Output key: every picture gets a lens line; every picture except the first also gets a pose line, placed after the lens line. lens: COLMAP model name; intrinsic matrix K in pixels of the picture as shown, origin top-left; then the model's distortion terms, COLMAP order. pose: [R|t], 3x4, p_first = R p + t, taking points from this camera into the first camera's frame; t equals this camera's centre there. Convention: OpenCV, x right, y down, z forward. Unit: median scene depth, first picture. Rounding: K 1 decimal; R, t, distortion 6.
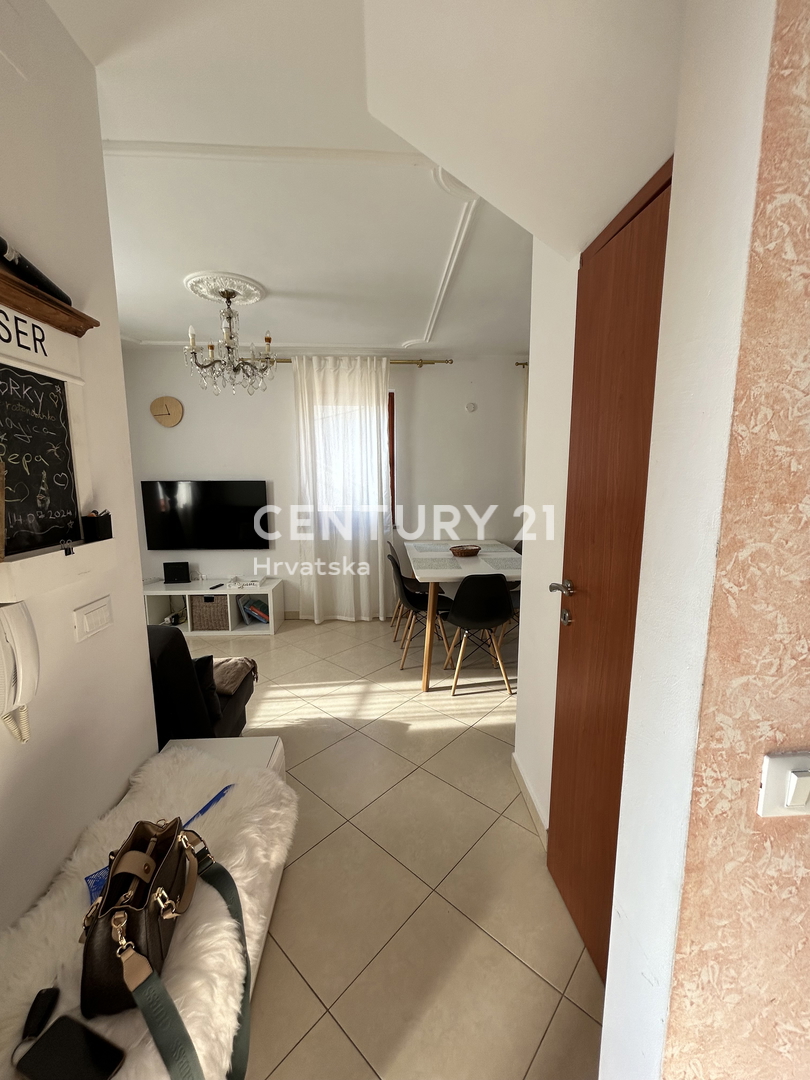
lens RADIAL K [[435.9, 0, 407.7], [0, 435.9, 538.2], [0, 0, 1]] dist [-0.001772, 0.001403]
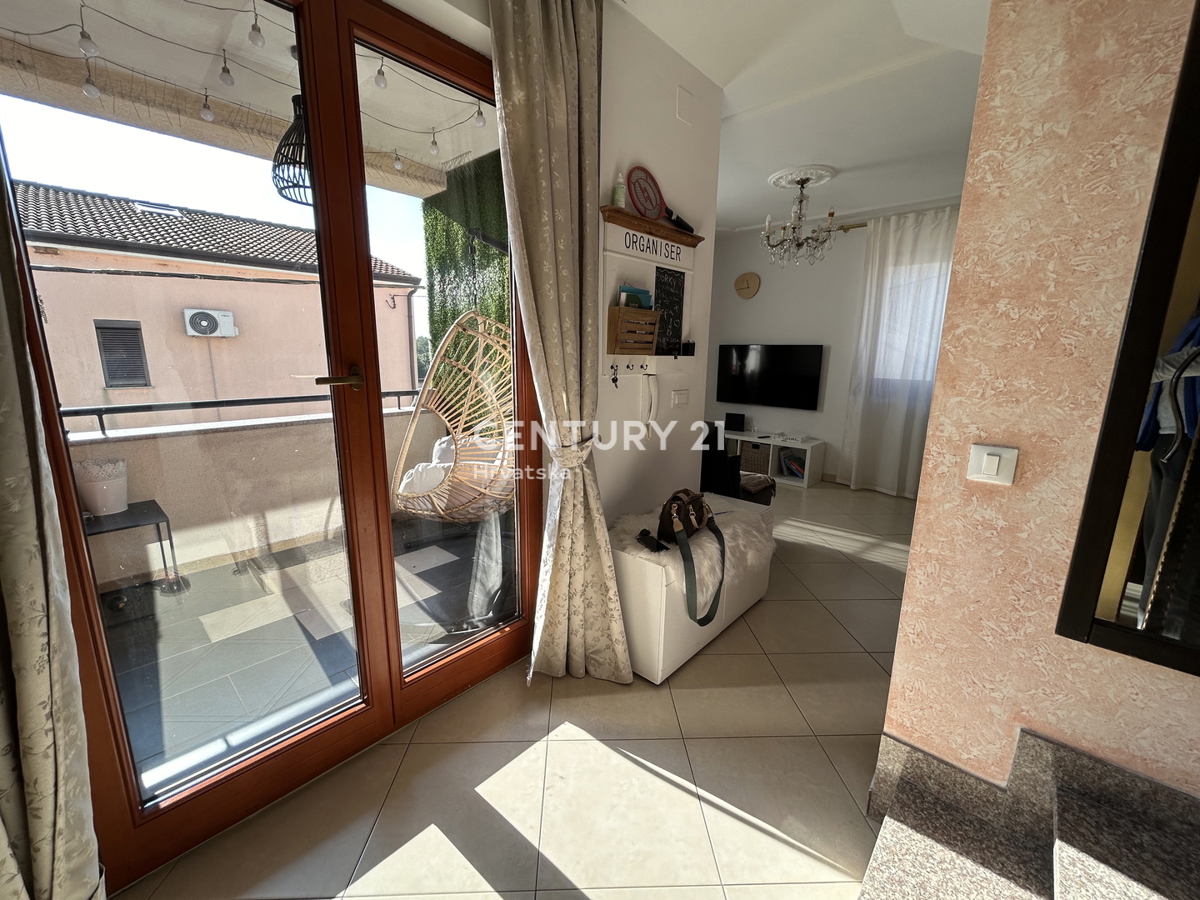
lens RADIAL K [[484.4, 0, 601.8], [0, 484.4, 446.8], [0, 0, 1]] dist [-0.001772, 0.001403]
pose [[0.703055, 0.151571, -0.694795, 0.264428], [-0.120441, 0.988286, 0.093723, 0.116900], [0.700862, 0.017789, 0.713075, -0.365377]]
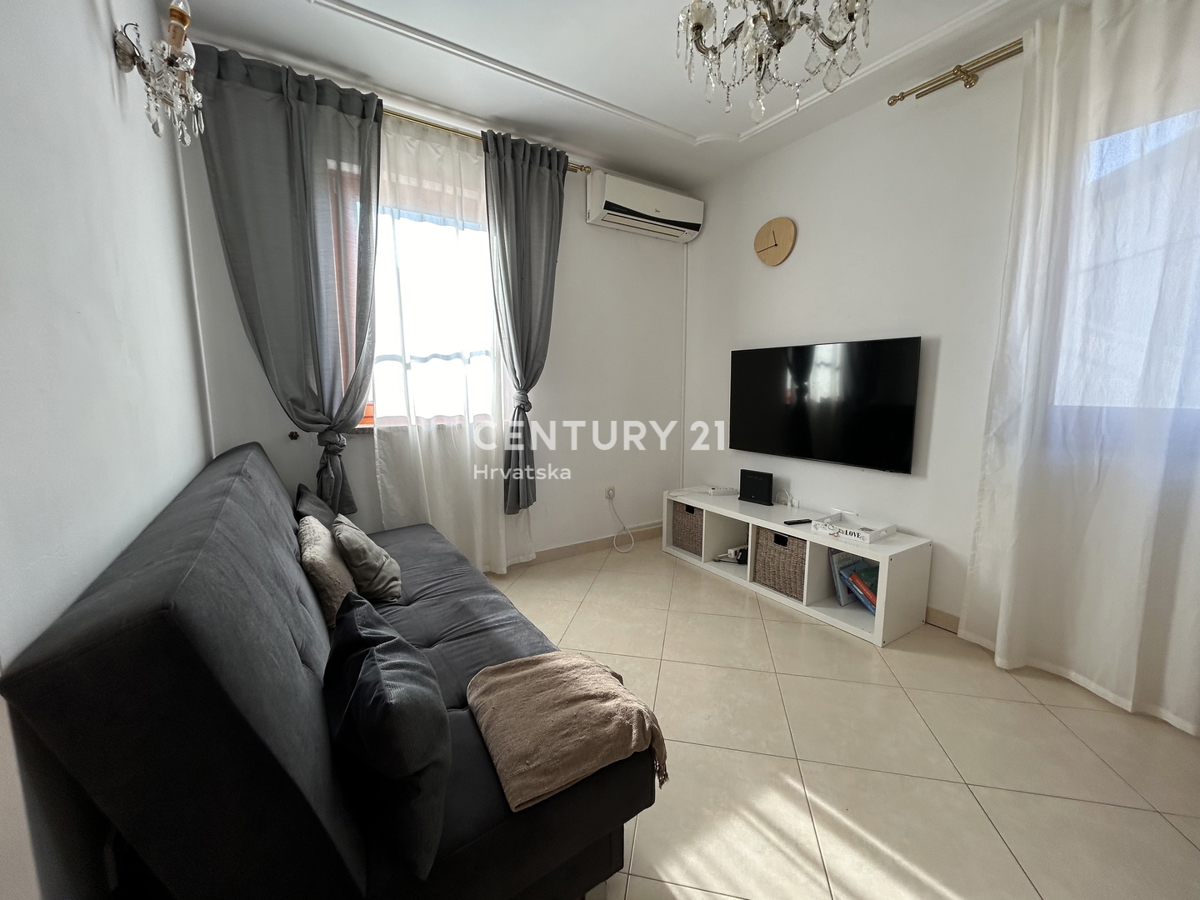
lens RADIAL K [[484.4, 0, 596.5], [0, 484.4, 447.3], [0, 0, 1]] dist [-0.001772, 0.001403]
pose [[0.502846, 0.111307, -0.857179, -0.045035], [-0.128851, 0.990247, 0.052998, 0.019180], [0.854718, 0.083799, 0.512284, 0.731219]]
